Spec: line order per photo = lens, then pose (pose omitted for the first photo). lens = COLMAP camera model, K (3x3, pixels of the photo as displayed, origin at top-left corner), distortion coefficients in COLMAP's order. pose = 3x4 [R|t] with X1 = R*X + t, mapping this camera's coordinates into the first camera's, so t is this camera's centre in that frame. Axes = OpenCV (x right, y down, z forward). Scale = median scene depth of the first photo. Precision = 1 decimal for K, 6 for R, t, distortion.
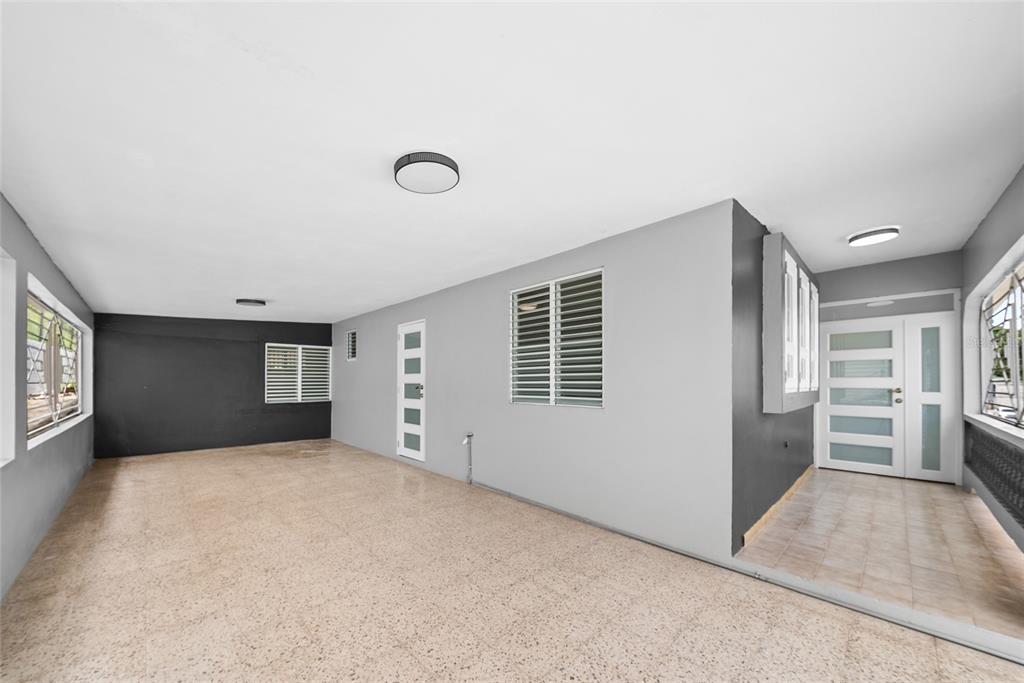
lens RADIAL K [[364.6, 0, 505.4], [0, 364.6, 378.8], [0, 0, 1]] dist [0.012384, -0.000671]
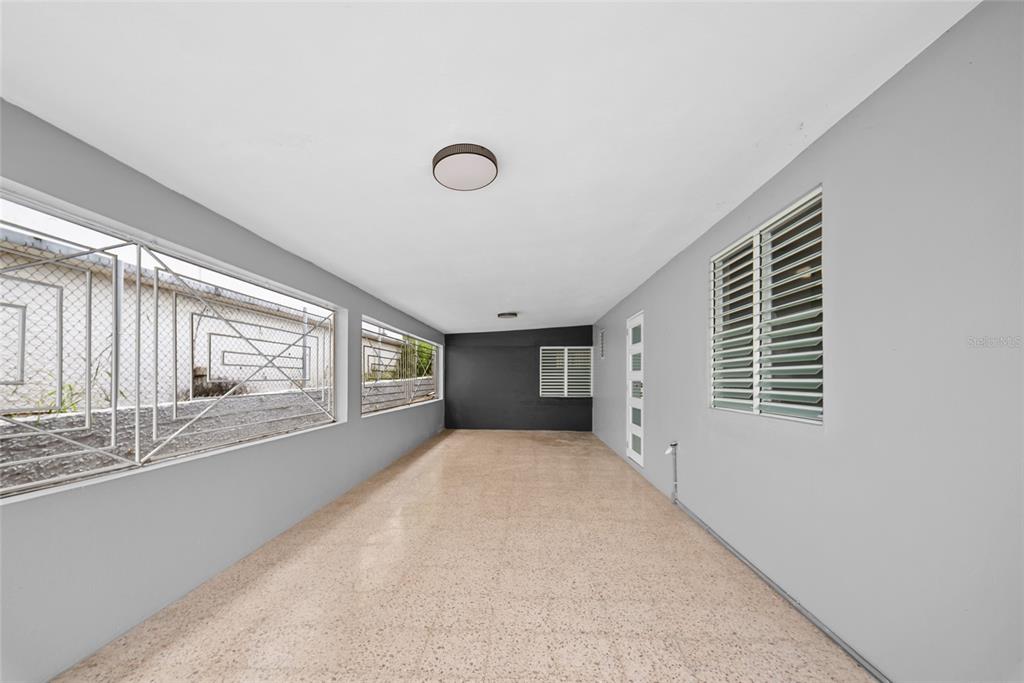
lens RADIAL K [[364.6, 0, 507.7], [0, 364.6, 374.4], [0, 0, 1]] dist [0.012384, -0.000671]
pose [[0.705630, -0.005442, -0.708560, 0.190283], [0.001044, 0.999977, -0.006641, 0.001750], [0.708580, 0.003947, 0.705620, 0.127055]]
